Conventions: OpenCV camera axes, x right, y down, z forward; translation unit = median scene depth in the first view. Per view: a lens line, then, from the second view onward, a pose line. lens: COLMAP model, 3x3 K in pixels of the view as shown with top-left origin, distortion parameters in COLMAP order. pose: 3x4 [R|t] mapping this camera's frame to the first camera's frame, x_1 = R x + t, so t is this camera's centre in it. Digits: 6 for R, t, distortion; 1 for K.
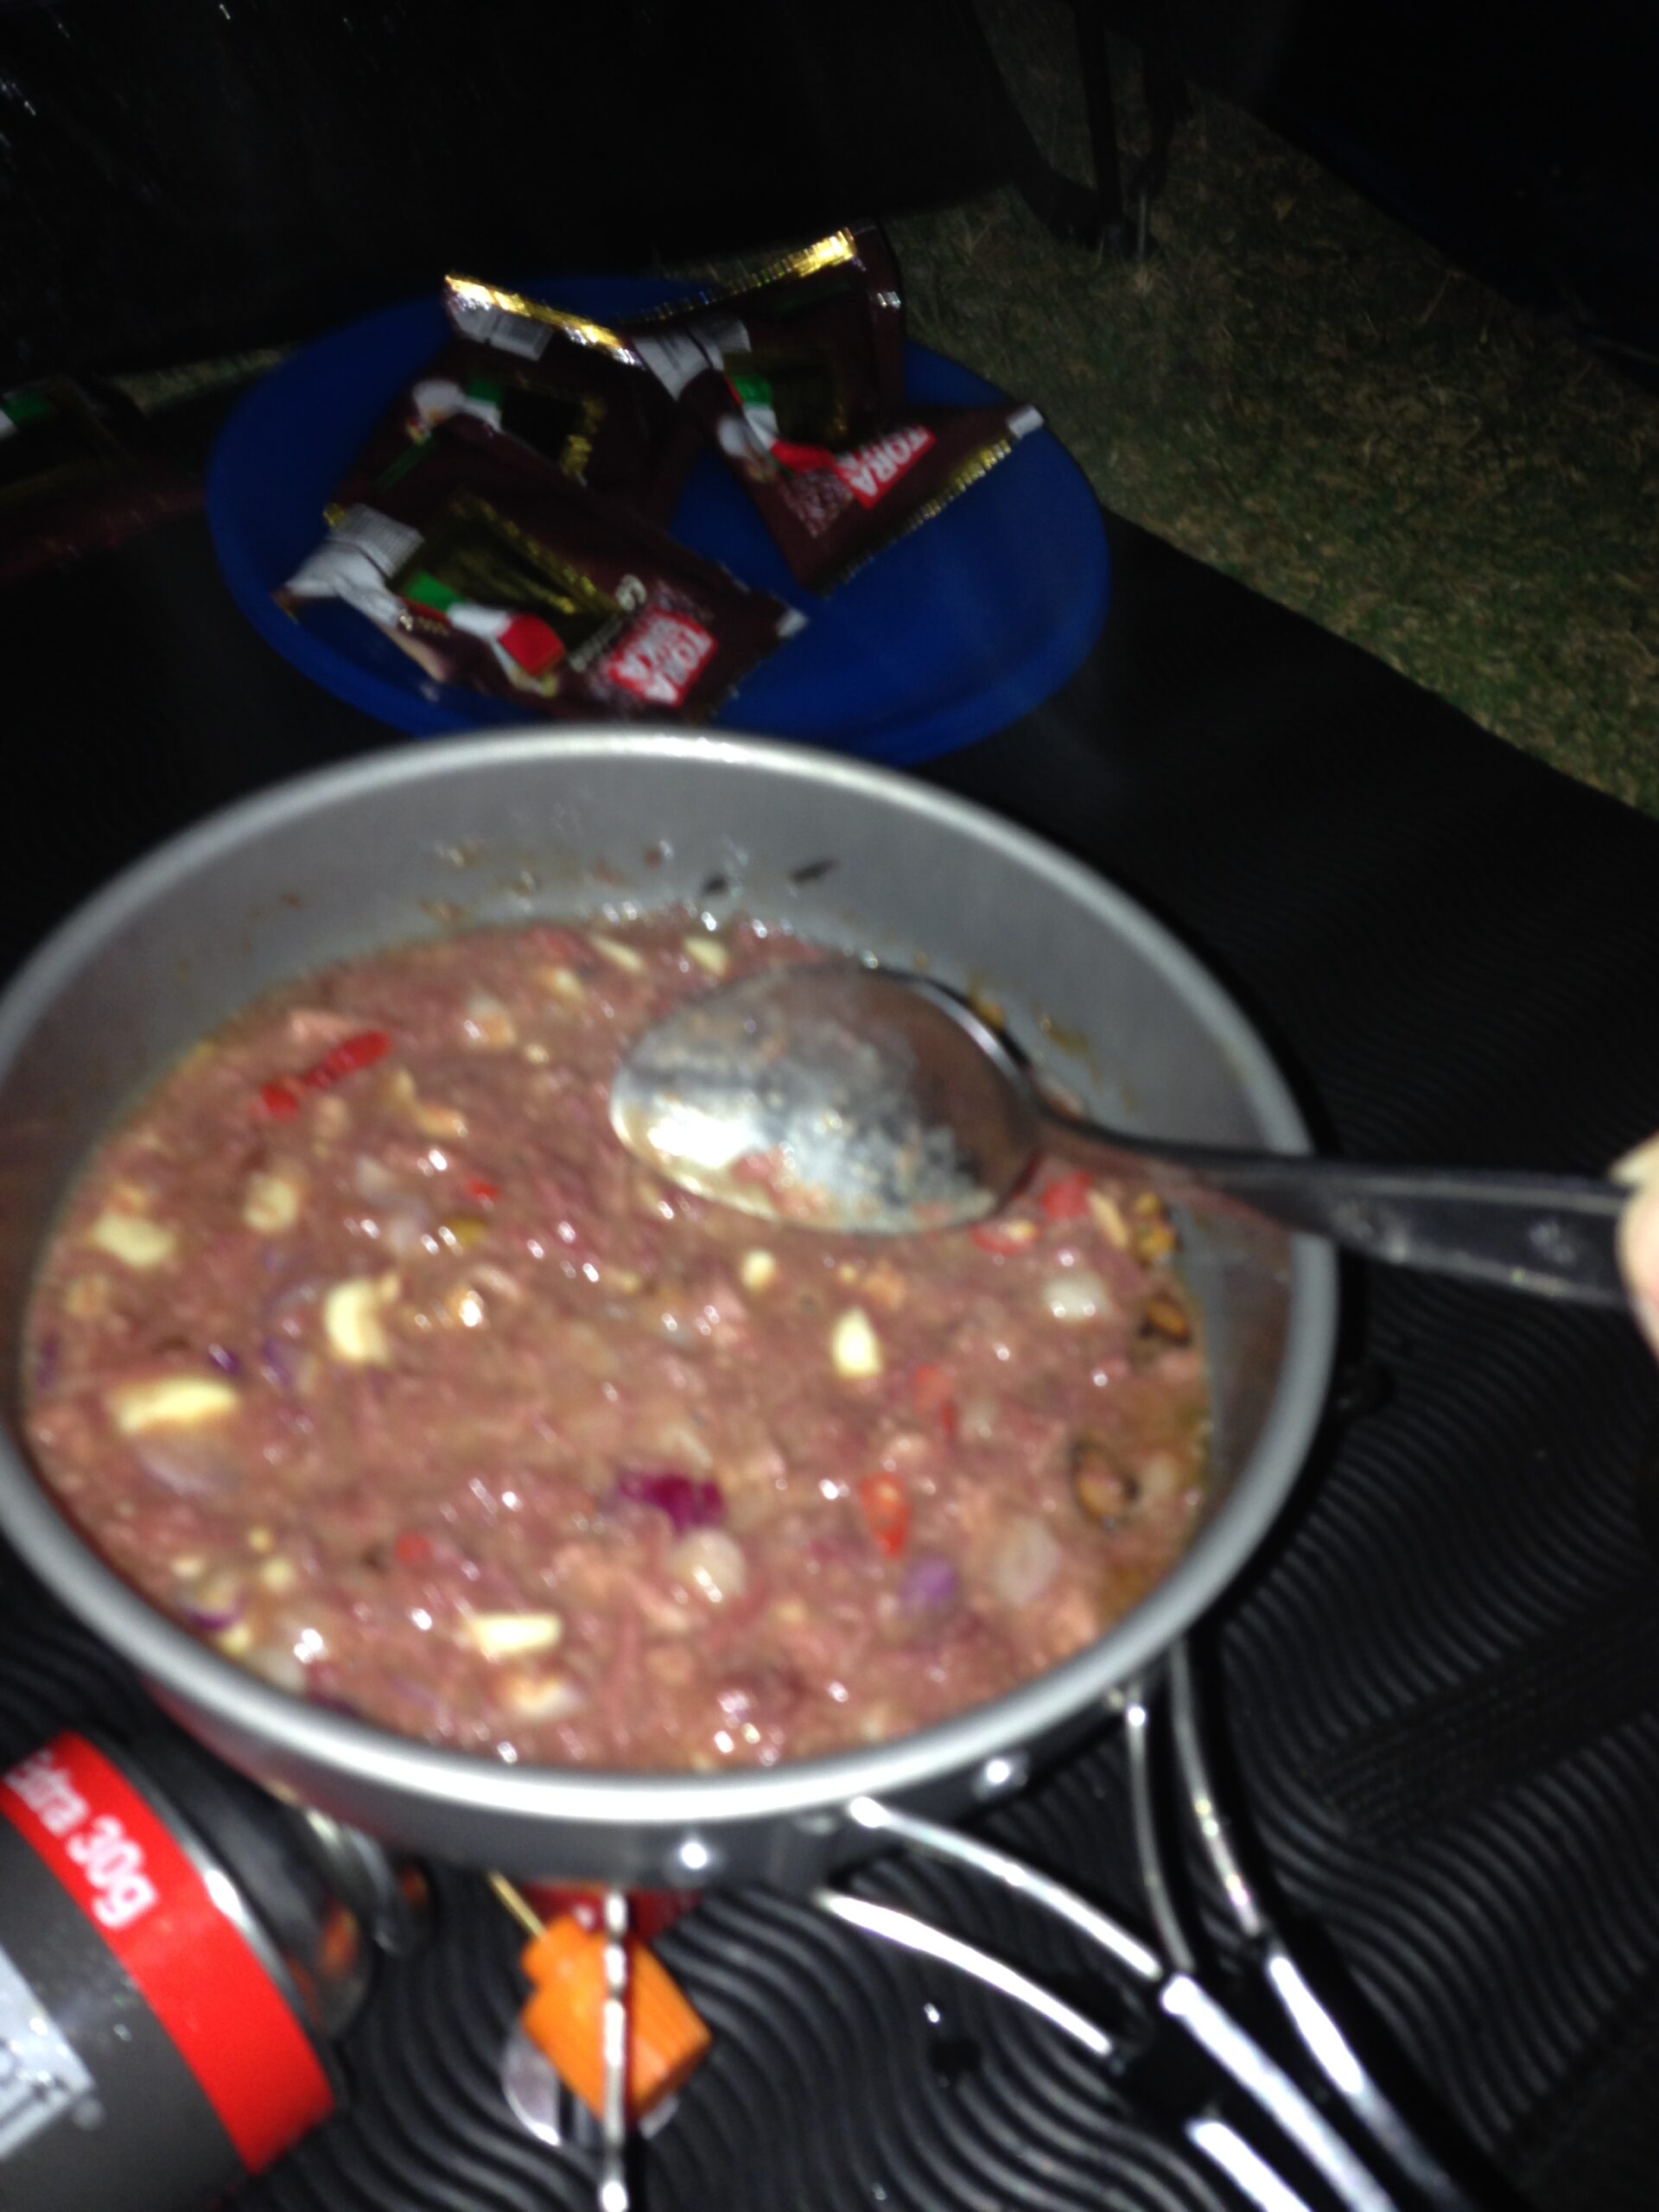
lens RADIAL K [[2093.9, 0, 830.5], [0, 2093.9, 1118.3], [0, 0, 1]] dist [0.005587, 0.000000]
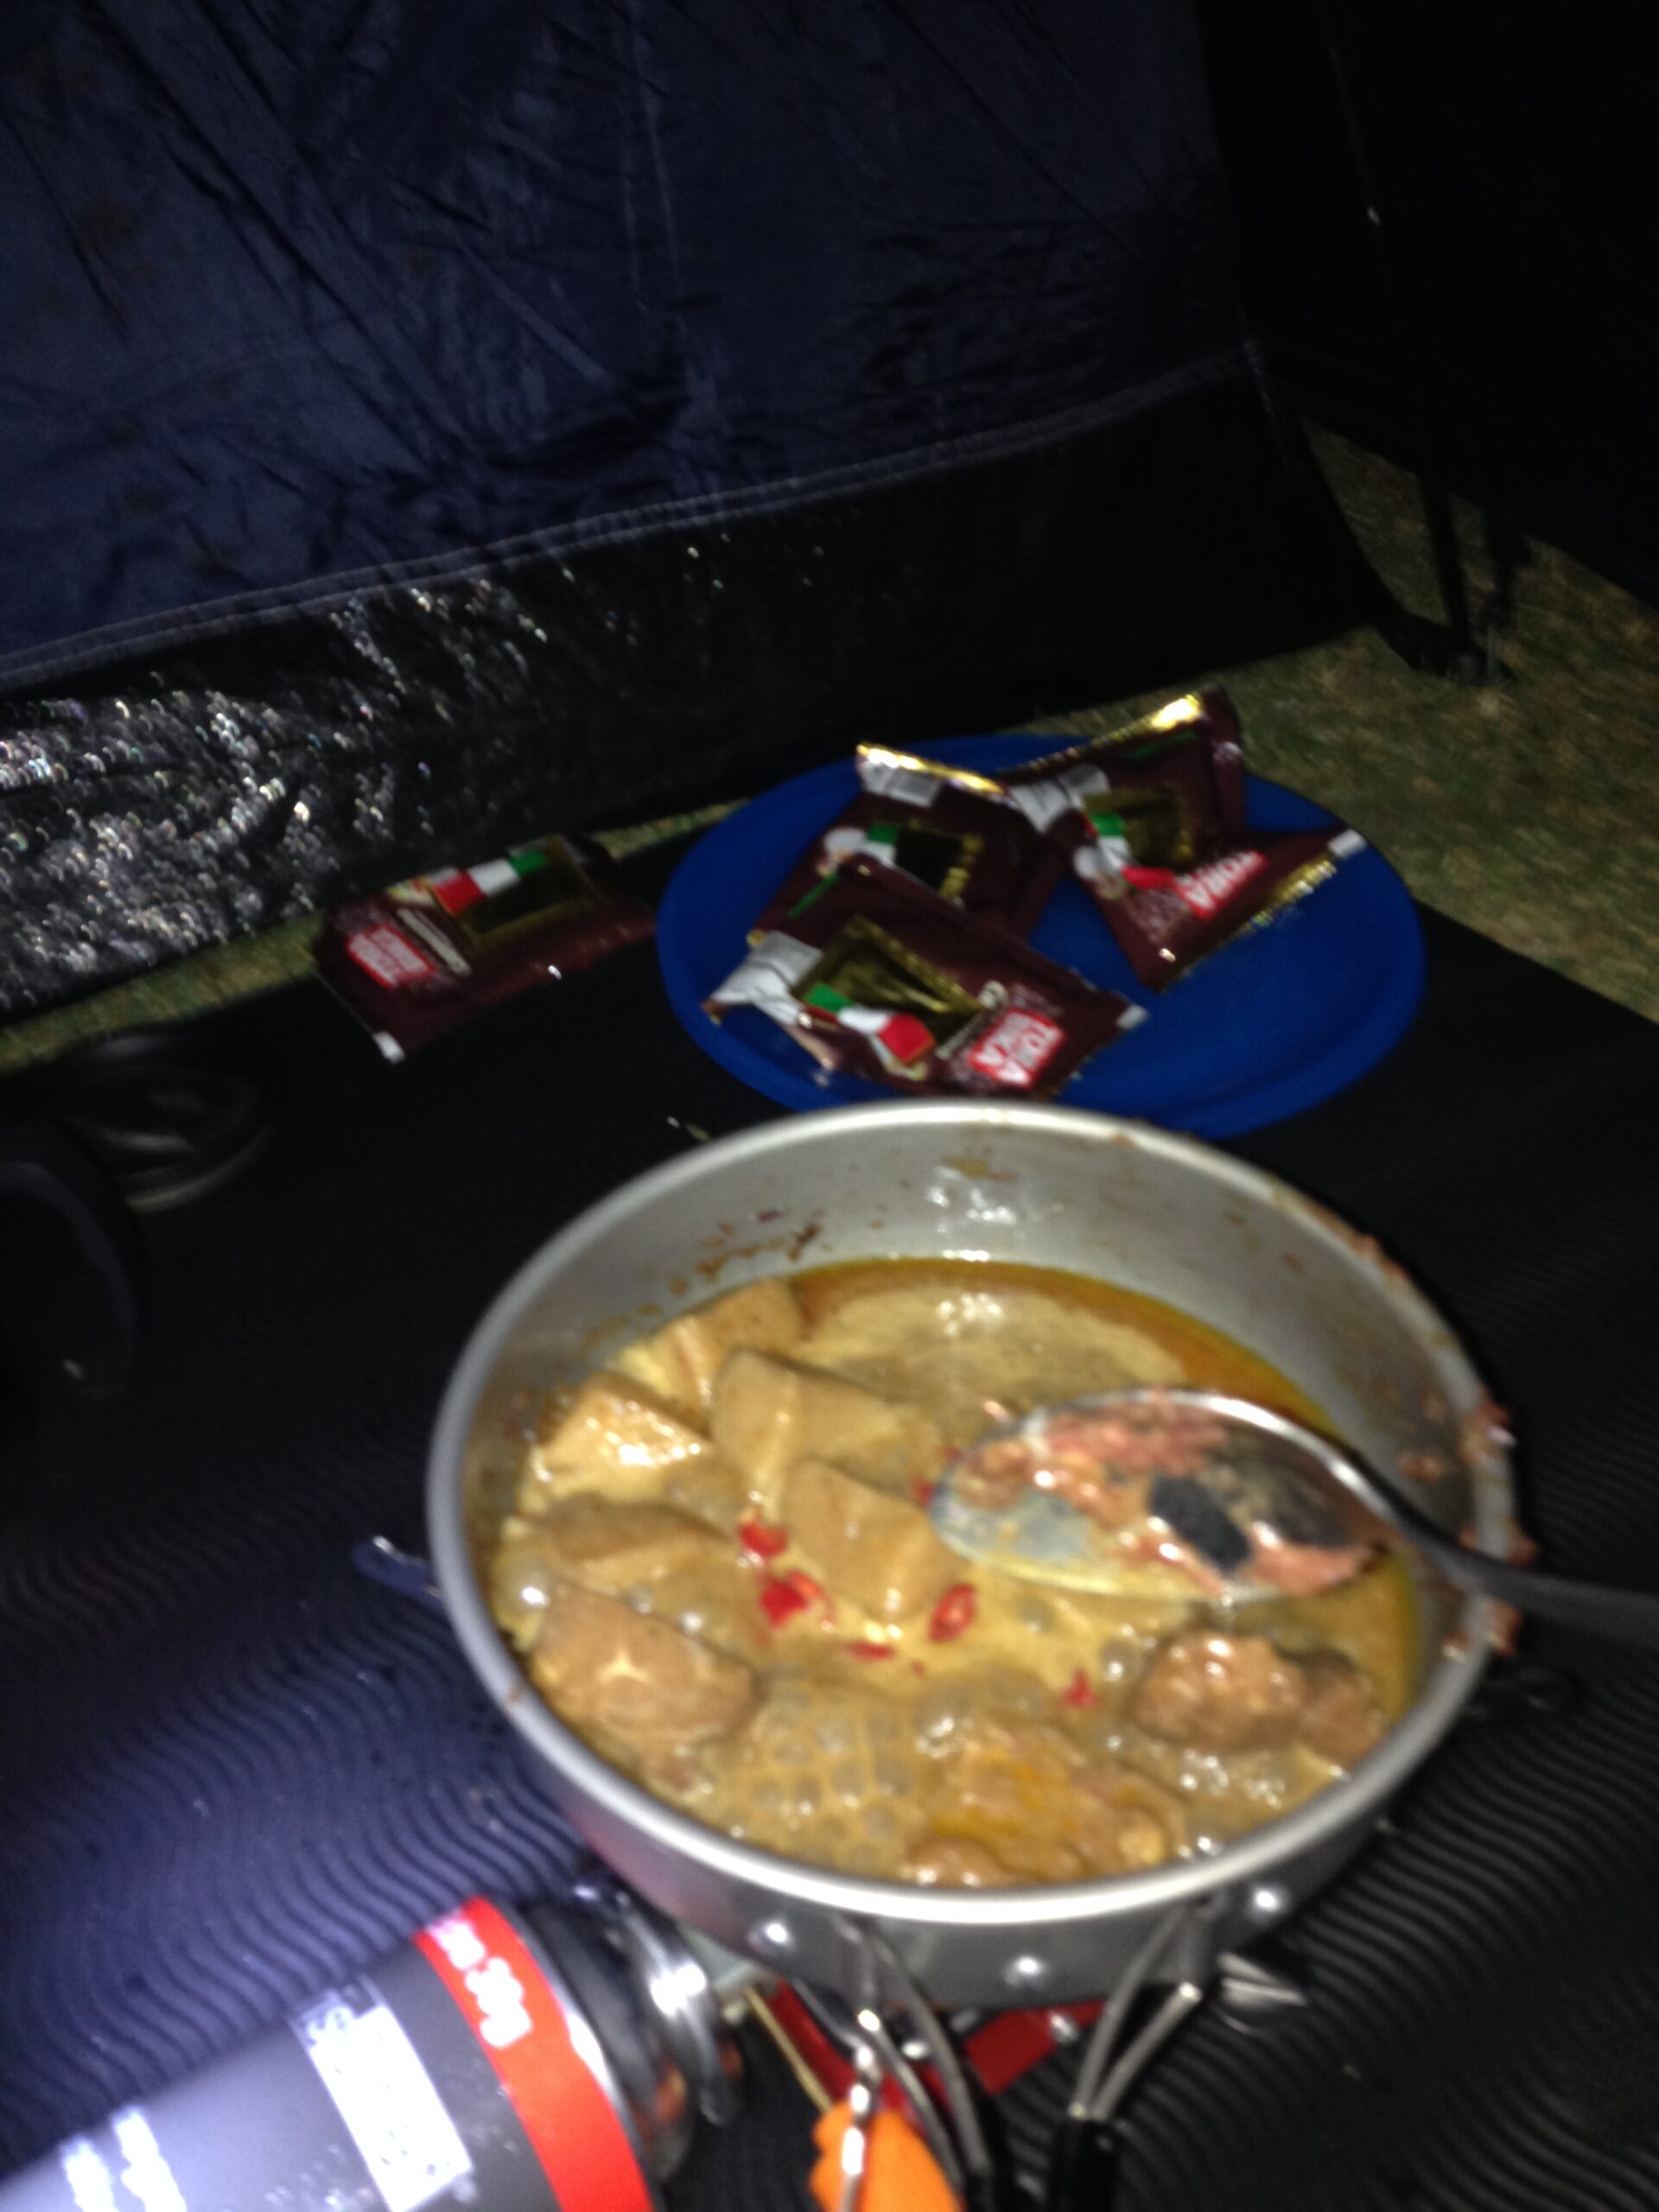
lens RADIAL K [[2093.9, 0, 832.5], [0, 2093.9, 1102.0], [0, 0, 1]] dist [0.005587, 0.000000]
pose [[0.974386, 0.003315, -0.224859, 0.080948], [-0.041504, 0.985366, -0.165324, 0.012444], [0.221020, 0.170422, 0.960264, -0.157158]]
